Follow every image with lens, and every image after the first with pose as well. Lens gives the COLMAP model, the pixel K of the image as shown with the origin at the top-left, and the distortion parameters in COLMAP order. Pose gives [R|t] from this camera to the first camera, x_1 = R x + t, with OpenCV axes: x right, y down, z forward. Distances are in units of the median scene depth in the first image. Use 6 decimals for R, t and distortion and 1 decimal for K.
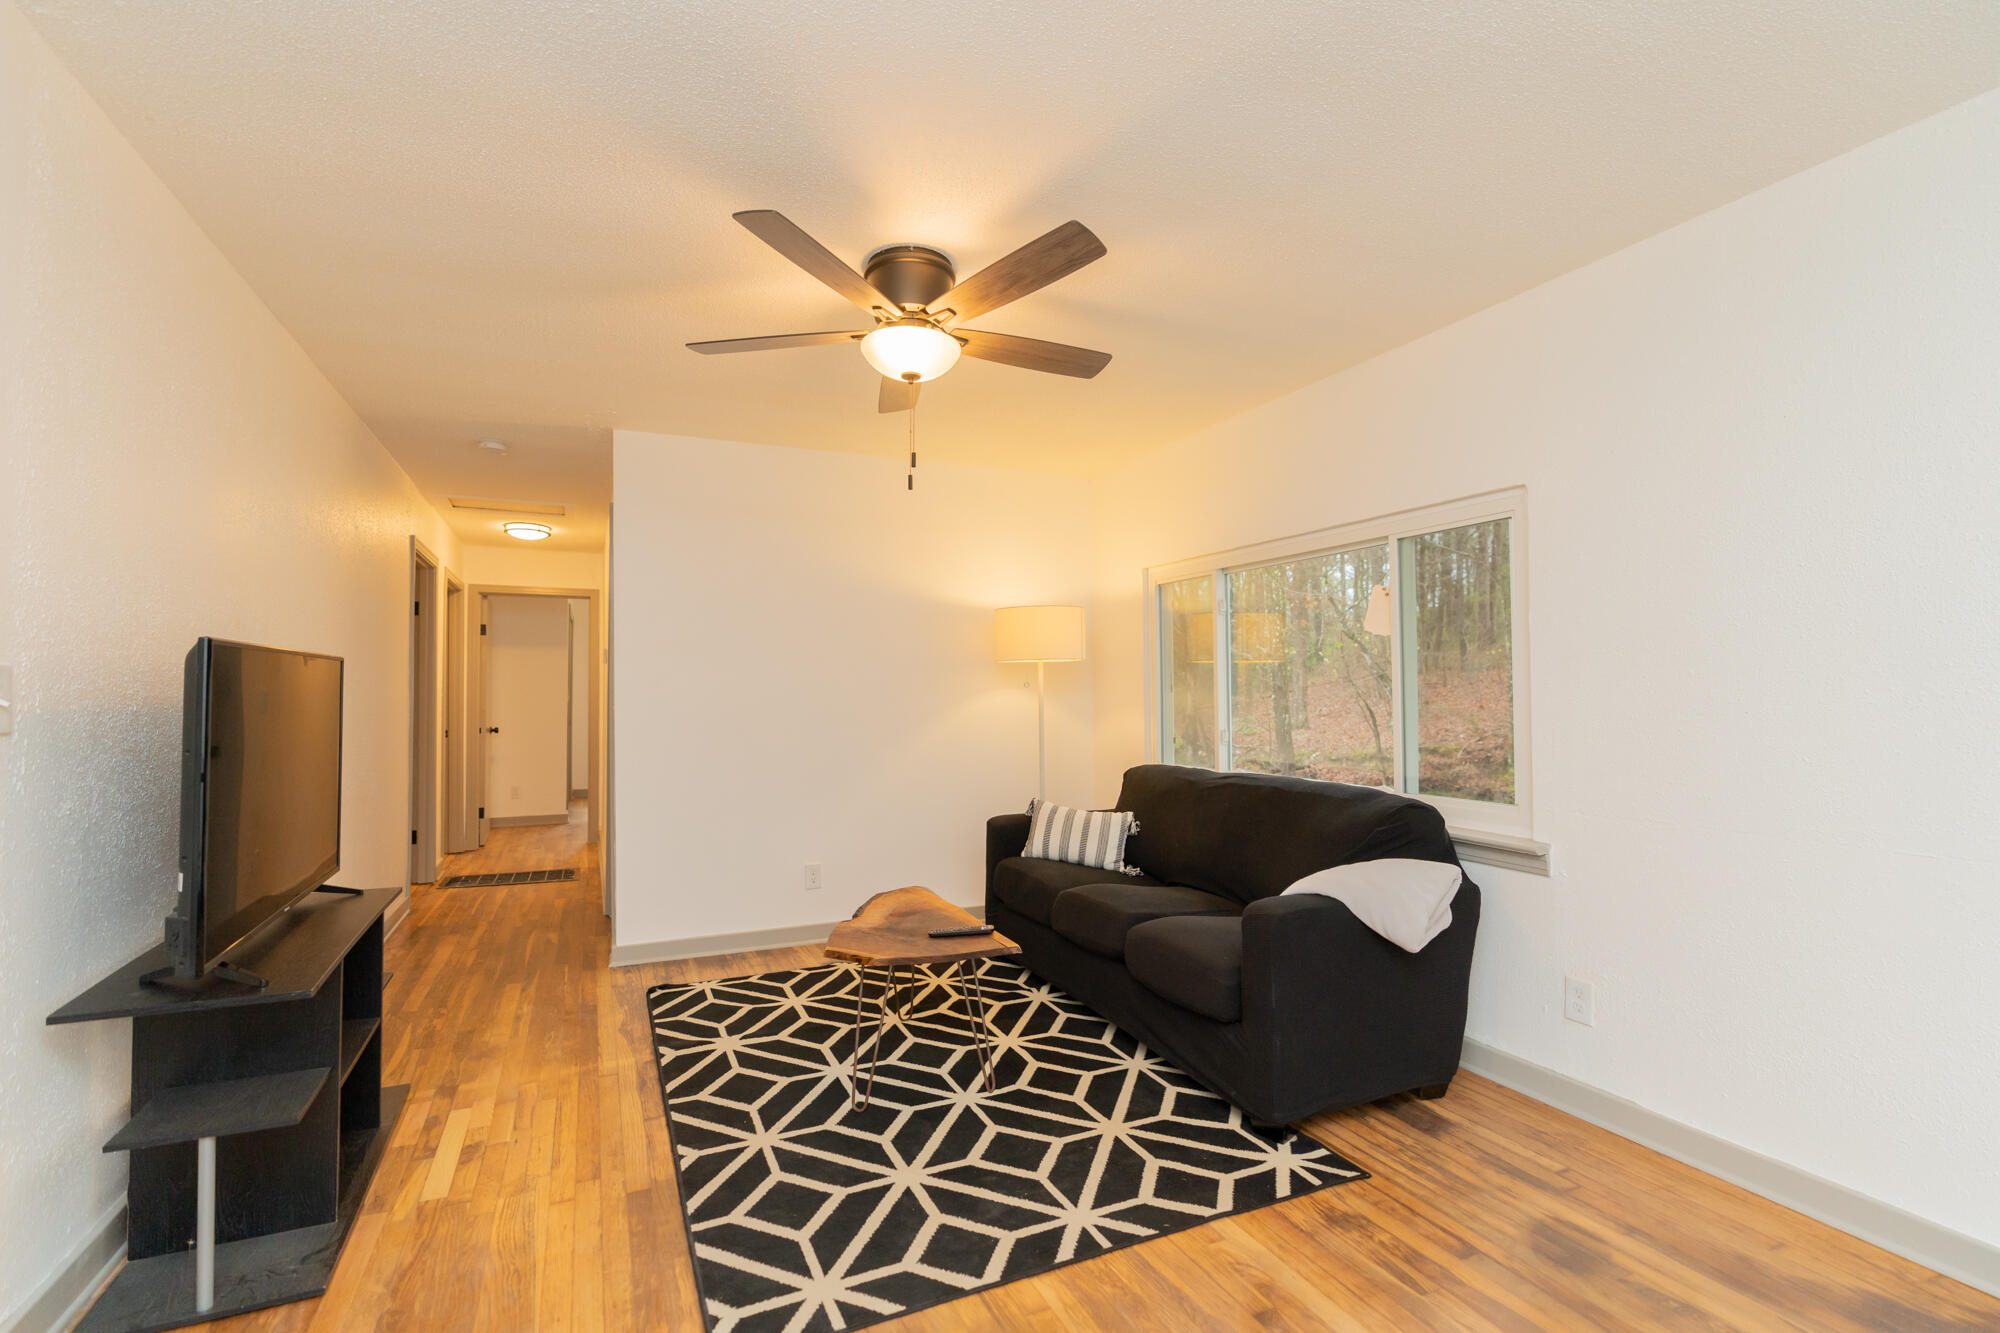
lens RADIAL K [[909.9, 0, 1002.4], [0, 909.9, 675.5], [0, 0, 1]] dist [-0.004832, -0.000285]
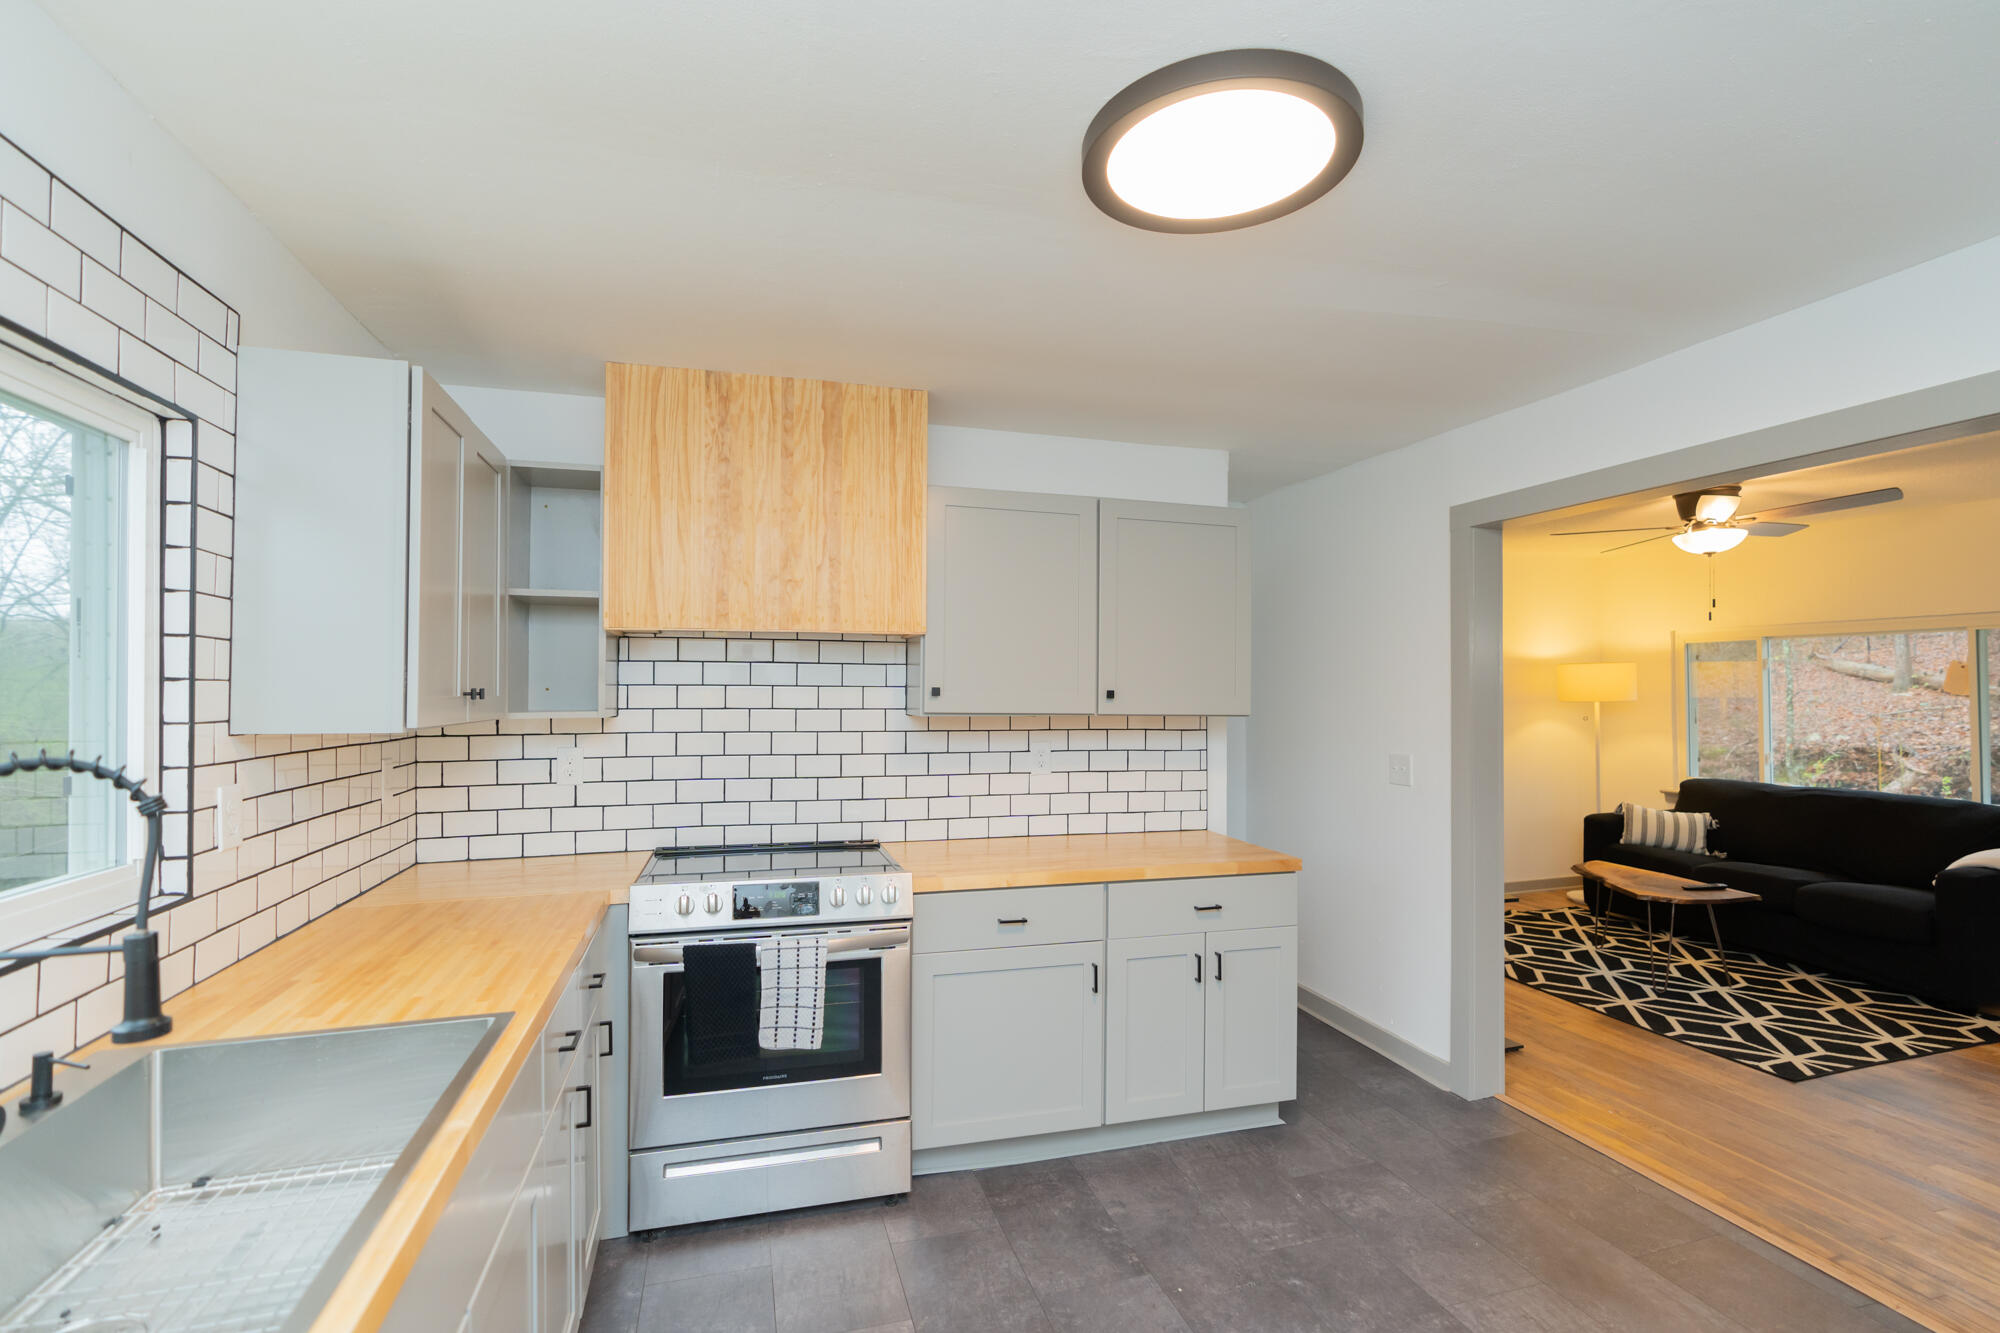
lens RADIAL K [[909.9, 0, 1002.4], [0, 909.9, 675.5], [0, 0, 1]] dist [-0.004832, -0.000285]
pose [[0.991117, -0.004353, -0.132919, -1.155602], [0.005510, 0.999950, 0.008335, -0.123269], [0.132876, -0.008993, 0.991092, -0.819511]]
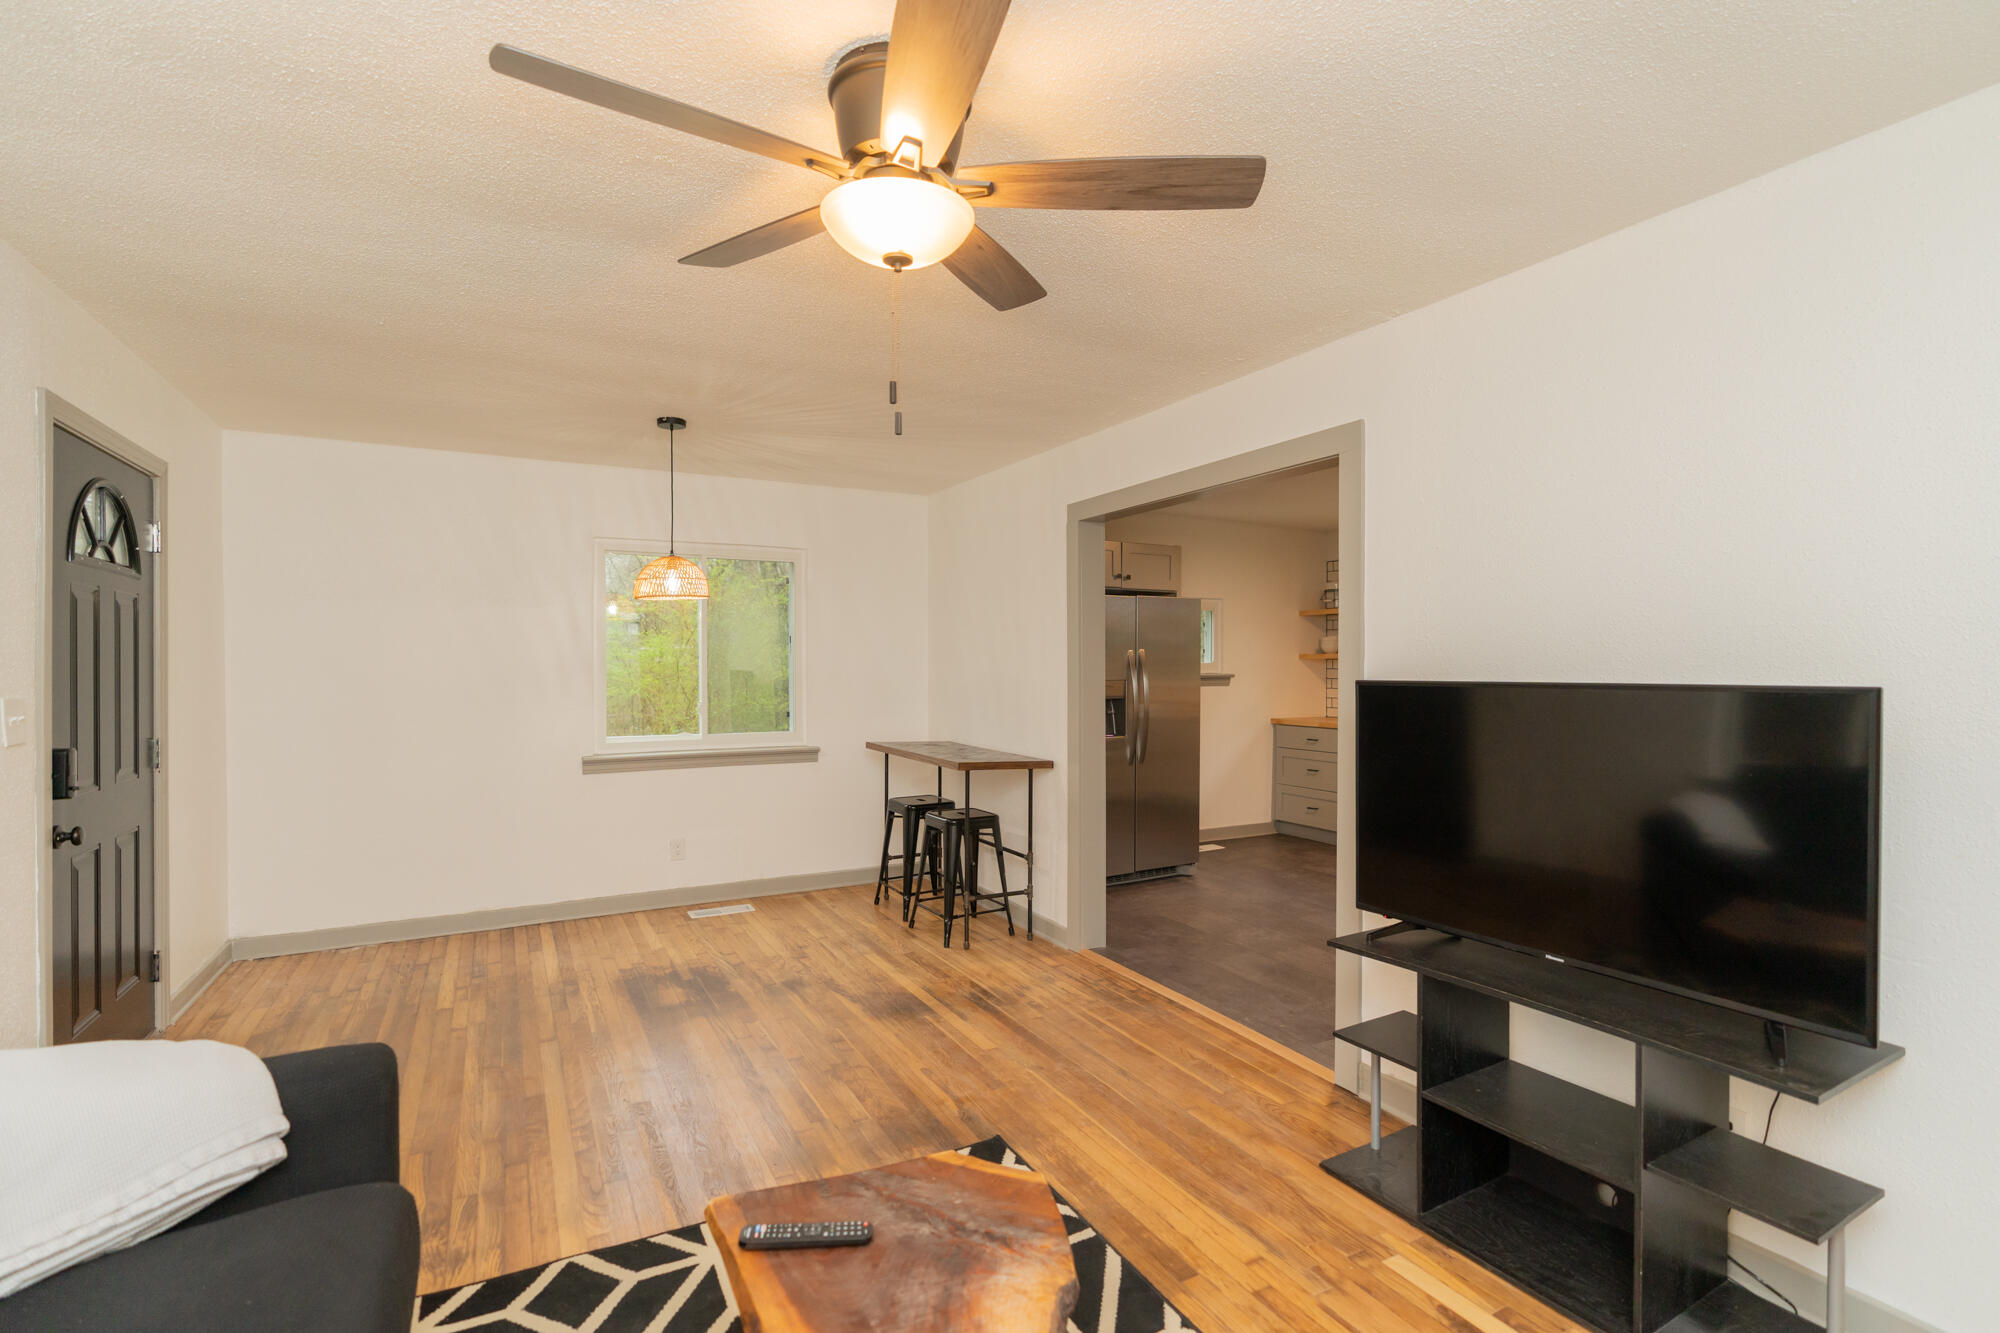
lens RADIAL K [[917.5, 0, 1000.0], [0, 917.5, 666.5], [0, 0, 1]] dist [-0.008815, -0.000110]
pose [[-0.997360, -0.001967, -0.072593, -0.124133], [-0.000534, 0.999805, -0.019753, -0.022302], [0.072618, -0.019662, -0.997166, 1.651014]]
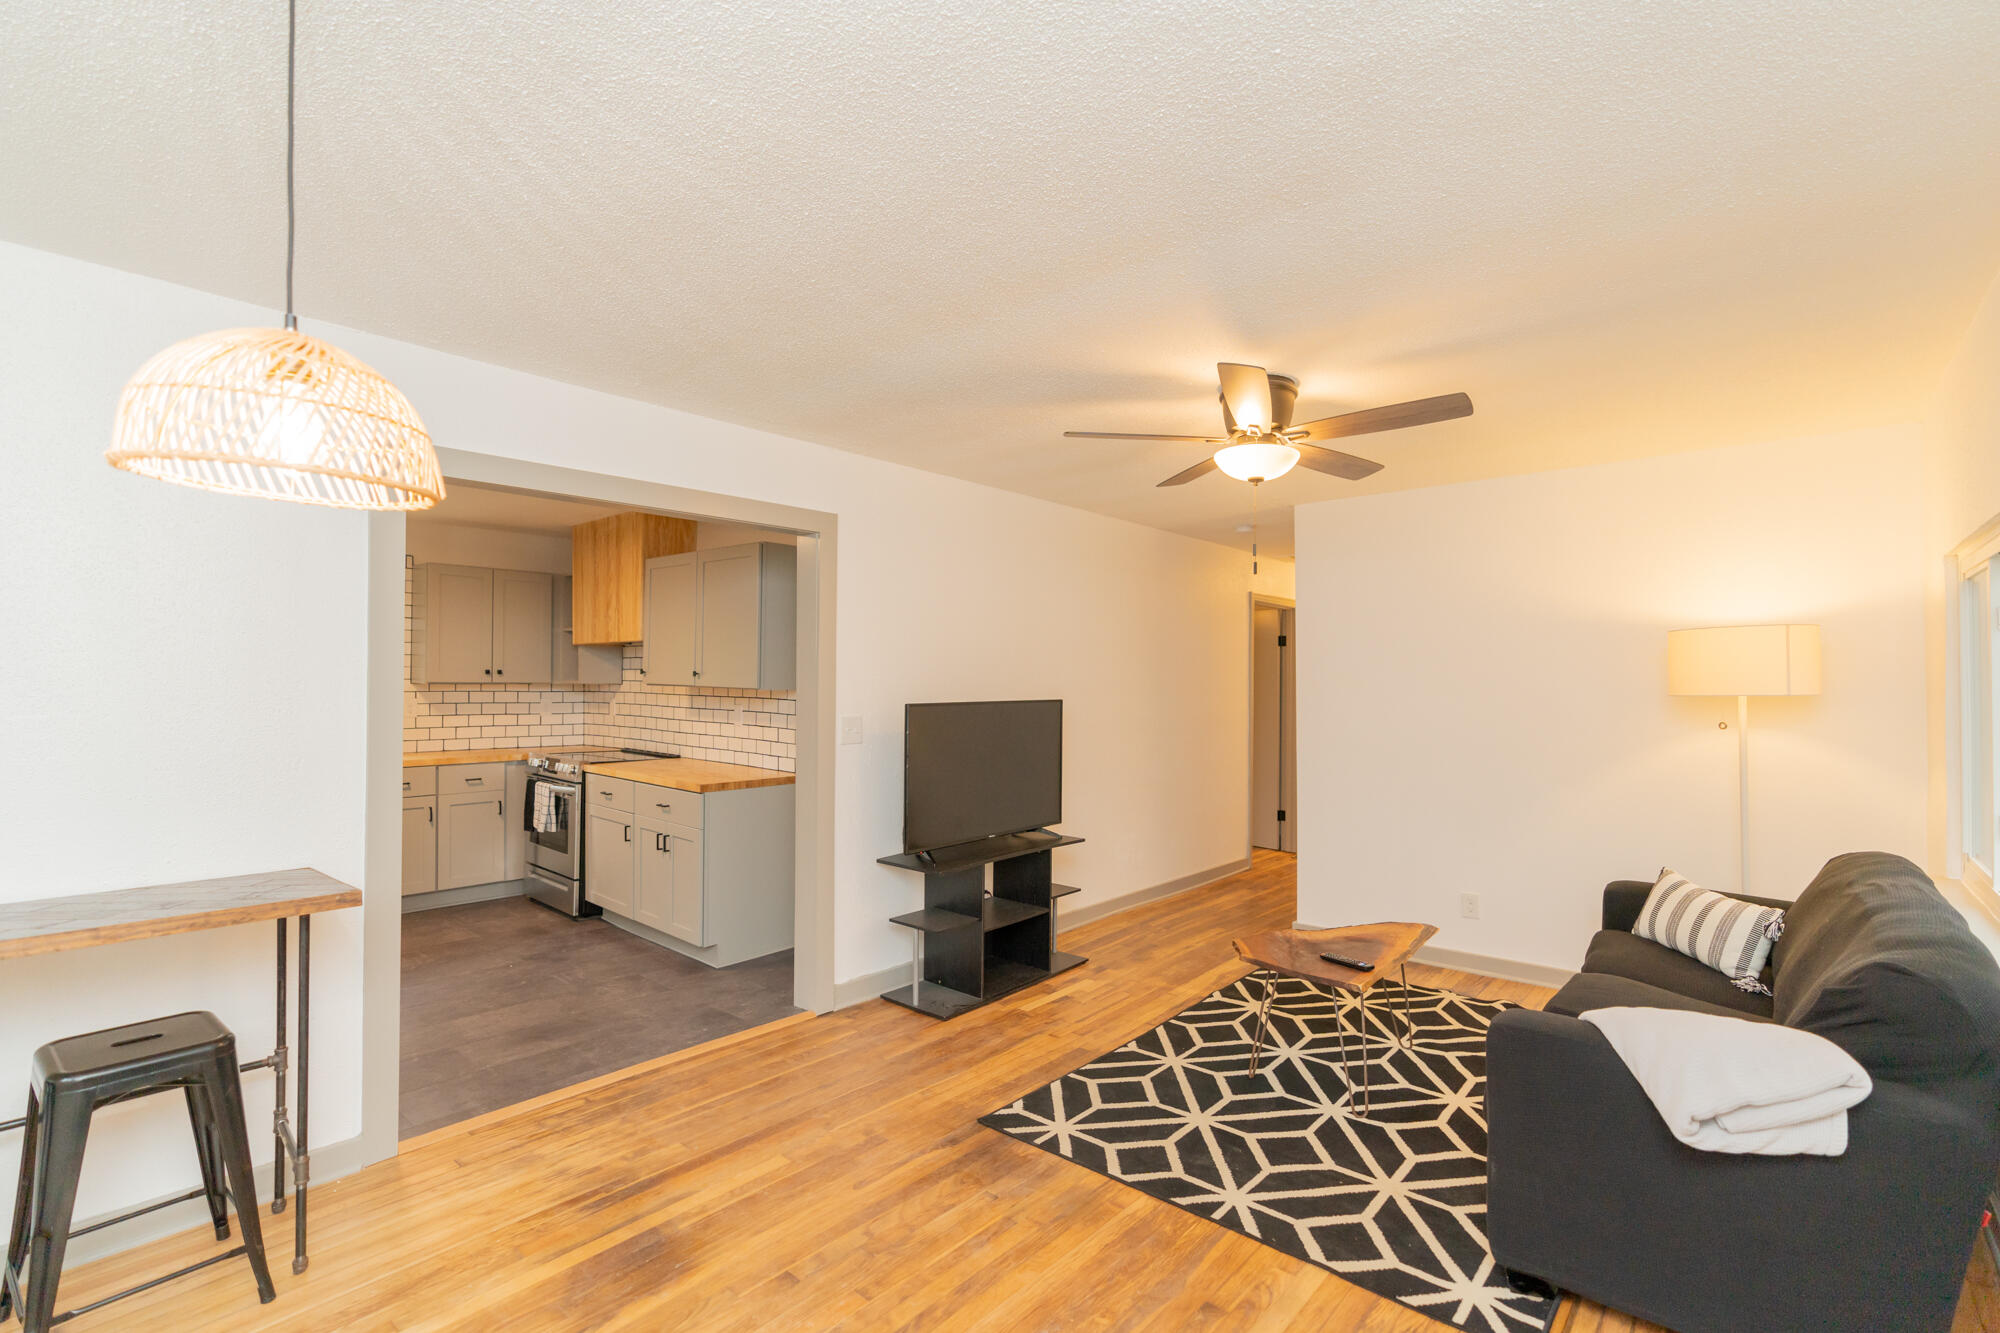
lens RADIAL K [[902.1, 0, 993.2], [0, 902.1, 673.4], [0, 0, 1]] dist [-0.003548, -0.000001]
pose [[0.406960, -0.006717, -0.913421, 0.841969], [0.015850, 0.999874, -0.000290, -0.076908], [0.913308, -0.014360, 0.407015, 0.194439]]
